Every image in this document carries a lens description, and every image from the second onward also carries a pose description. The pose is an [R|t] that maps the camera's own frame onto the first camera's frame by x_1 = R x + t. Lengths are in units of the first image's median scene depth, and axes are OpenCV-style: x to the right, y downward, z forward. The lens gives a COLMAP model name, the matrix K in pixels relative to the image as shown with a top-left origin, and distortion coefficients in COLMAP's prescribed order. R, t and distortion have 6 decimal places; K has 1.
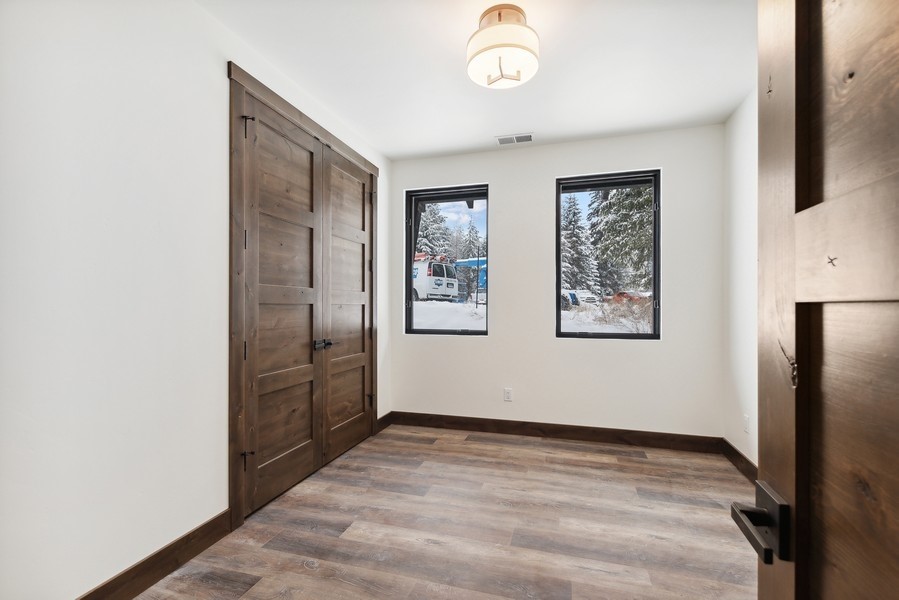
lens RADIAL K [[395.9, 0, 455.5], [0, 395.9, 302.4], [0, 0, 1]] dist [0.005542, -0.003322]
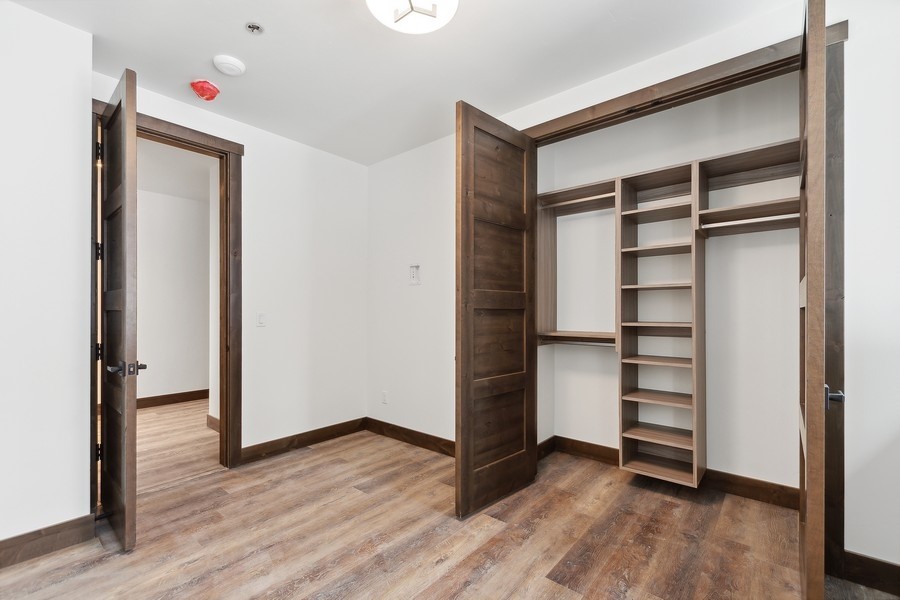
lens RADIAL K [[396.3, 0, 450.7], [0, 396.3, 309.4], [0, 0, 1]] dist [0.005542, -0.003322]
pose [[-0.423790, -0.006951, -0.905734, 0.666214], [0.012967, 0.999822, -0.013740, 0.015243], [0.905668, -0.017567, -0.423624, 1.197137]]
